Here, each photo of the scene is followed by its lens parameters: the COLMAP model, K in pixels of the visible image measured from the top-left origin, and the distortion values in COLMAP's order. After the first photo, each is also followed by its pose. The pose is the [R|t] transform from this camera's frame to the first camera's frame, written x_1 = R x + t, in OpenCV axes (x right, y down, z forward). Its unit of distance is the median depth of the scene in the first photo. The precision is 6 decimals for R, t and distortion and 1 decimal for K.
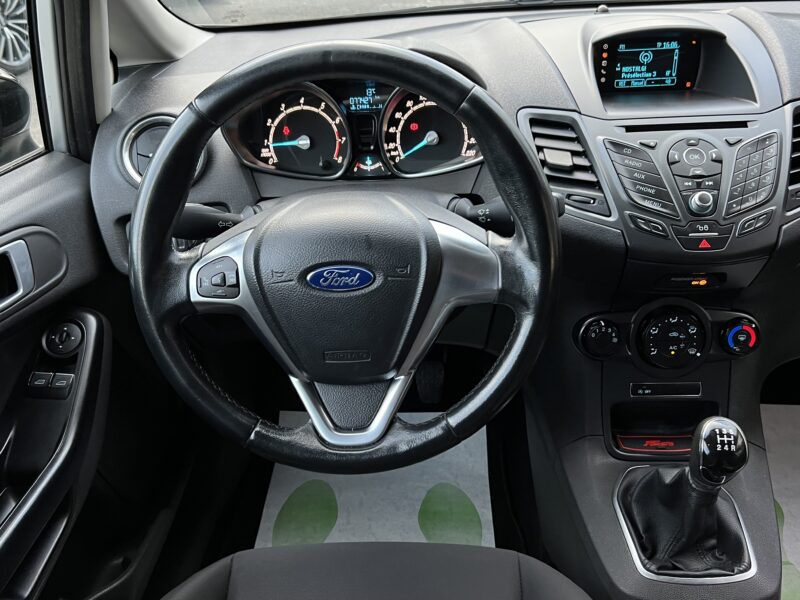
lens RADIAL K [[743.8, 0, 395.4], [0, 743.8, 304.5], [0, 0, 1]] dist [0.034336, 0.000000]
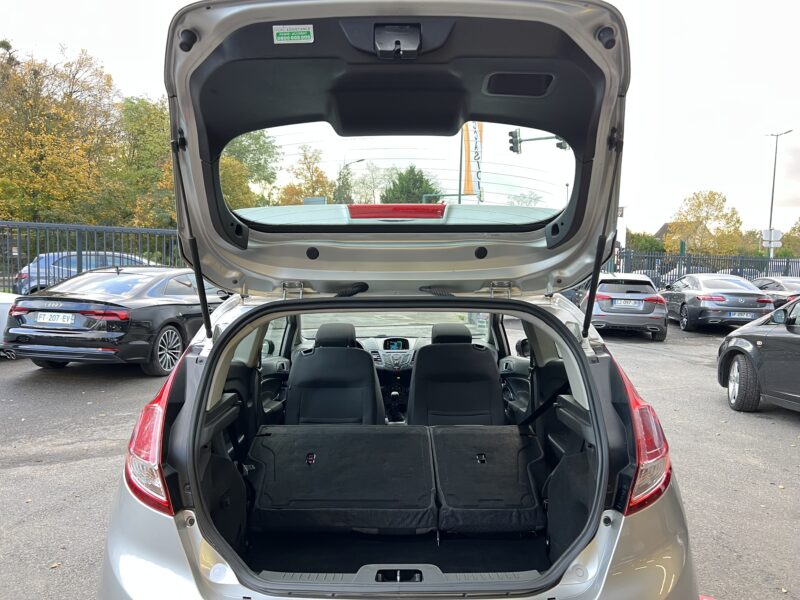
lens RADIAL K [[596.8, 0, 399.9], [0, 596.8, 300.3], [0, 0, 1]] dist [0.059461, -0.041826]
pose [[0.998161, 0.035220, 0.049345, 0.156383], [-0.008225, 0.885084, -0.465358, 1.475953], [-0.060064, 0.464096, 0.883746, -3.114943]]
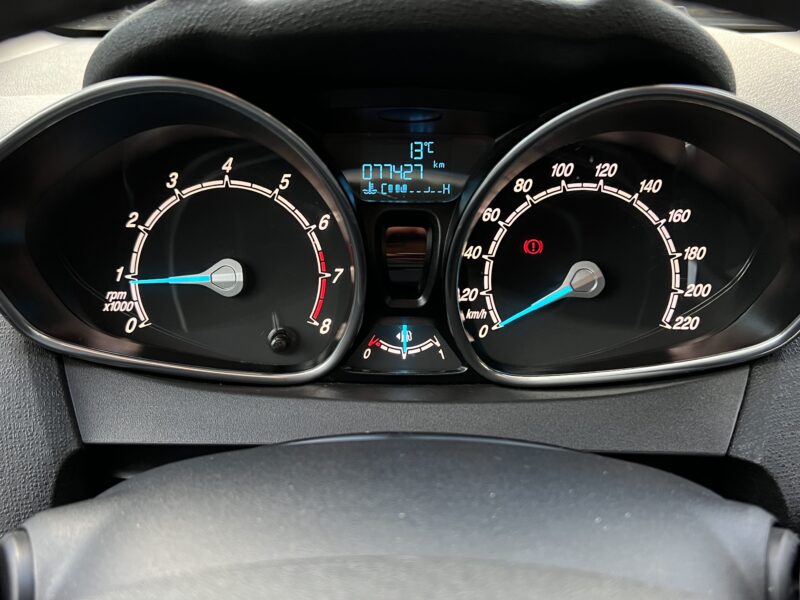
lens RADIAL K [[864.9, 0, 399.2], [0, 864.9, 296.4], [0, 0, 1]] dist [0.004608, 0.000000]
pose [[0.997390, 0.033702, 0.063856, -0.068090], [-0.024735, 0.990354, -0.136335, -0.157714], [-0.067835, 0.134399, 0.988603, 0.598952]]
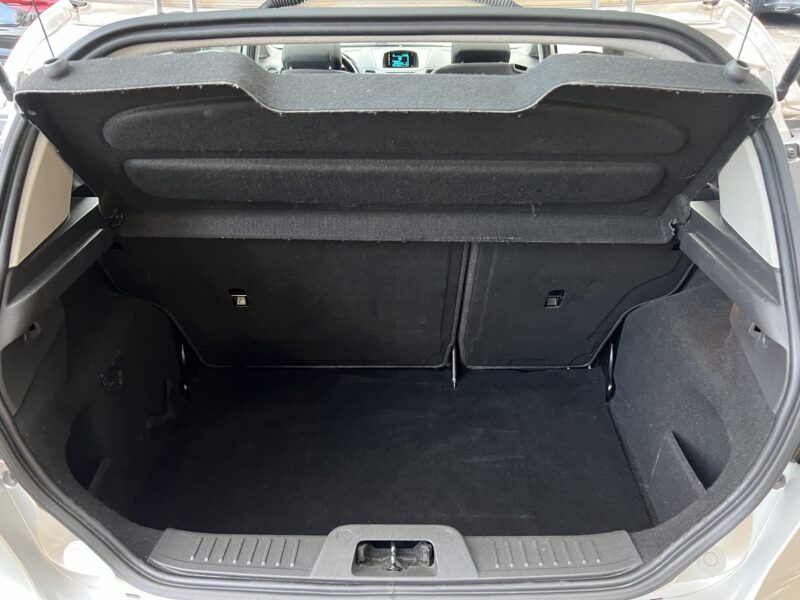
lens RADIAL K [[596.8, 0, 396.4], [0, 596.8, 295.8], [0, 0, 1]] dist [0.059461, -0.041826]
pose [[0.998828, 0.018528, 0.044709, 0.217921], [-0.018674, 0.999822, 0.002844, 0.941321], [-0.044649, -0.003676, 0.998996, -2.231093]]
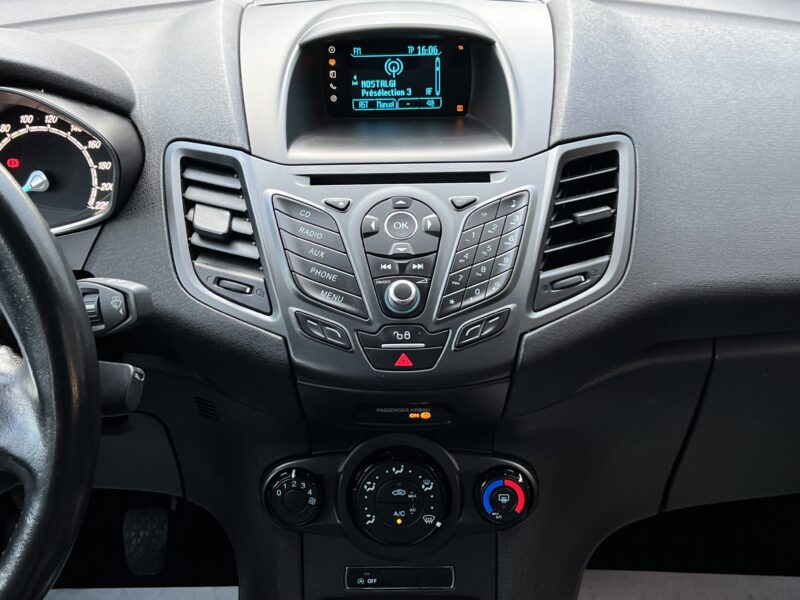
lens RADIAL K [[1056.8, 0, 383.8], [0, 1056.8, 291.2], [0, 0, 1]] dist [0.132645, 0.000000]
pose [[0.998984, 0.012241, 0.043367, 0.310076], [-0.008882, 0.997005, -0.076831, -0.061344], [-0.044177, 0.076368, 0.996101, 0.073171]]
